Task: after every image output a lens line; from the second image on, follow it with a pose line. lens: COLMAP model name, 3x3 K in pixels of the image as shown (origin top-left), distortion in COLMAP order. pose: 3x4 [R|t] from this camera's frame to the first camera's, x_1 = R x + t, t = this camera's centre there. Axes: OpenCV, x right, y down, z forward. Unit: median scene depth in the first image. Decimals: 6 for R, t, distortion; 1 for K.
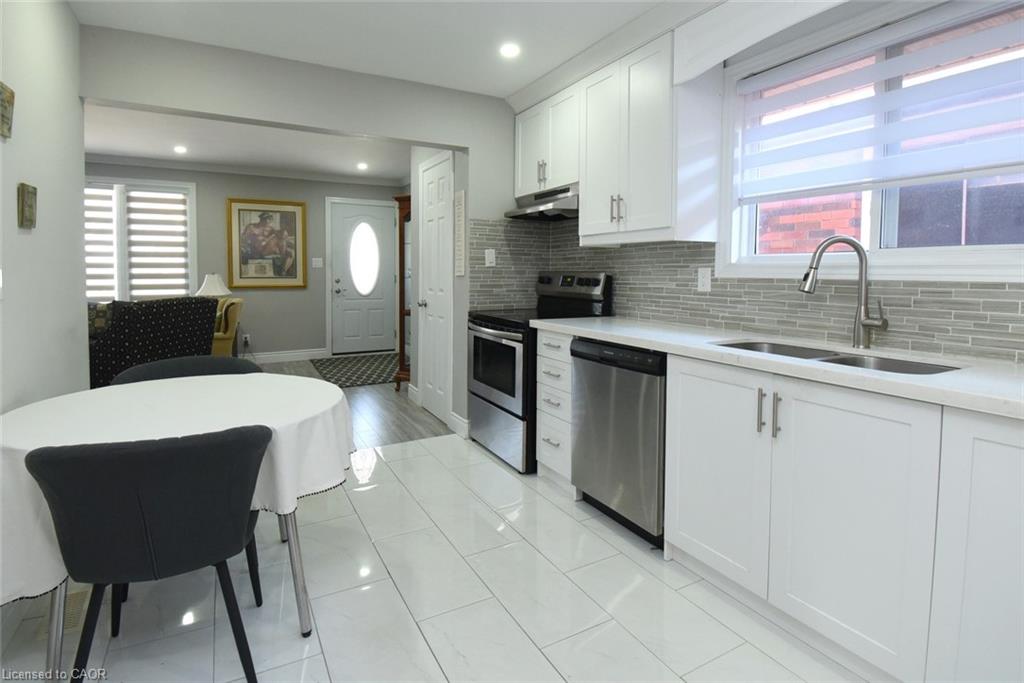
lens RADIAL K [[512.2, 0, 511.0], [0, 512.2, 294.4], [0, 0, 1]] dist [-0.001460, -0.000530]
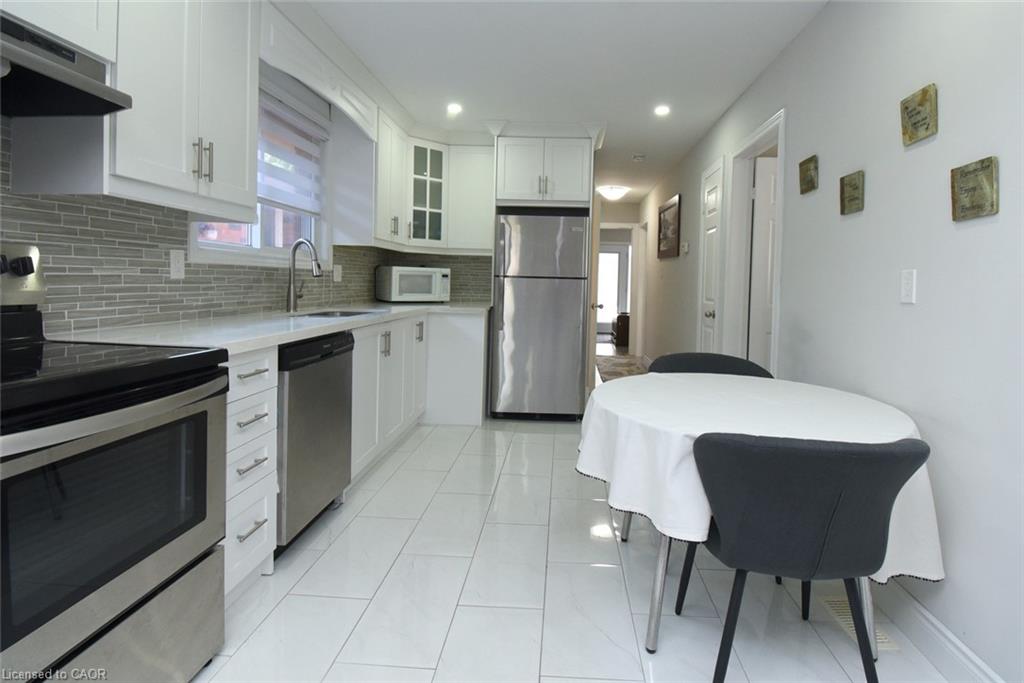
lens RADIAL K [[509.6, 0, 545.6], [0, 509.6, 301.3], [0, 0, 1]] dist [0.001511, 0.000131]
pose [[-0.853680, -0.050282, 0.518364, -0.517256], [-0.012022, 0.996966, 0.076909, -0.036729], [-0.520658, 0.059424, -0.851695, 1.287368]]
